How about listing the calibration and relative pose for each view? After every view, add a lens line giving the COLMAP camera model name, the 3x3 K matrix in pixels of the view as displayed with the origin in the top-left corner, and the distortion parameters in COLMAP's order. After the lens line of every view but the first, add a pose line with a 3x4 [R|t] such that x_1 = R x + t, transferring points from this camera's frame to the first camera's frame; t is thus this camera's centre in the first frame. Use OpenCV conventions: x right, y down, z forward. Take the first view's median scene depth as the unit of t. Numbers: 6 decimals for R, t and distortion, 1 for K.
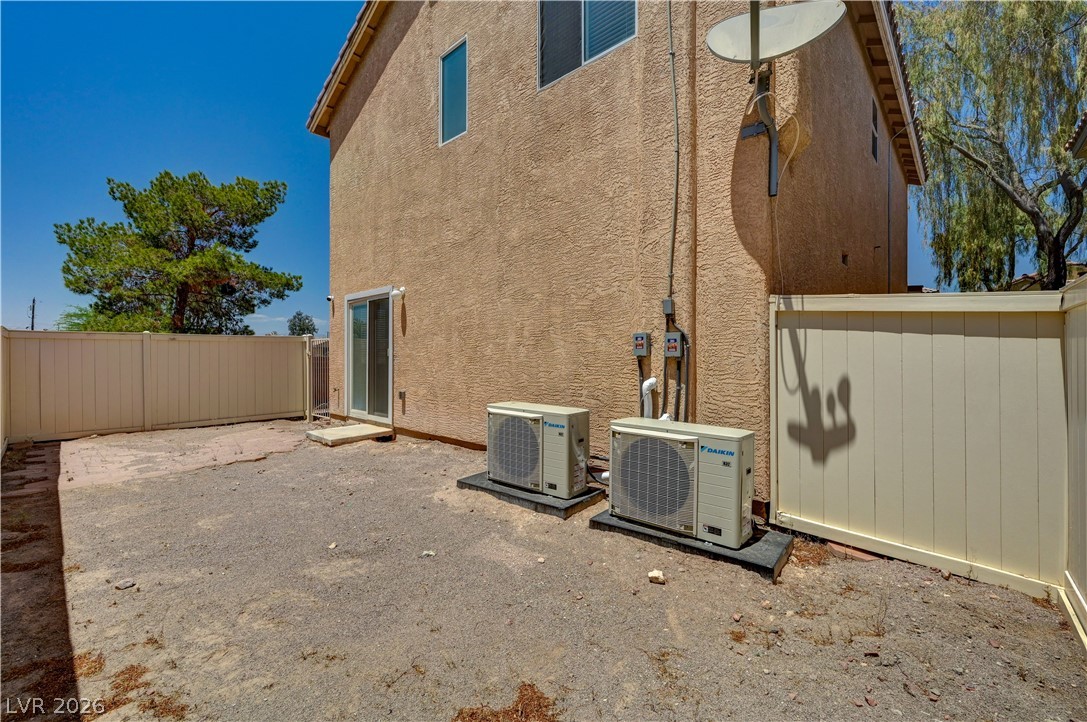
lens RADIAL K [[446.5, 0, 556.2], [0, 446.5, 357.9], [0, 0, 1]] dist [-0.003045, 0.000162]
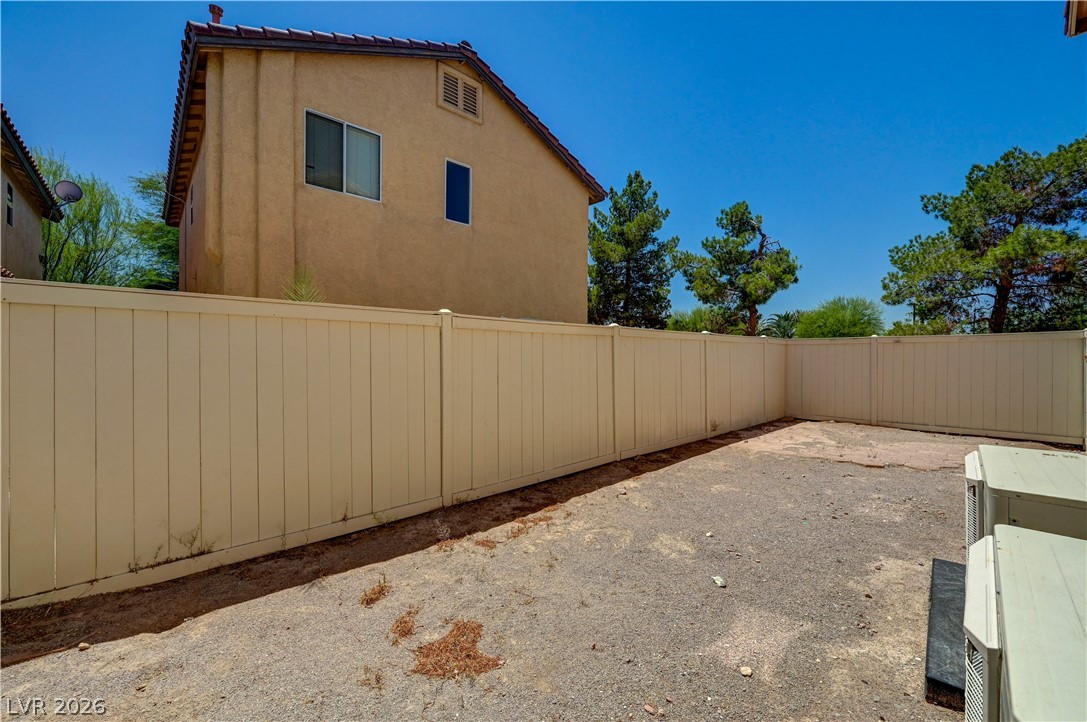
lens RADIAL K [[435.6, 0, 547.1], [0, 435.6, 361.5], [0, 0, 1]] dist [-0.000353, 0.000005]
pose [[-0.077092, 0.010956, -0.996964, 0.471868], [-0.010562, 0.999875, 0.011805, 0.001870], [0.996968, 0.011439, -0.076967, 0.585941]]
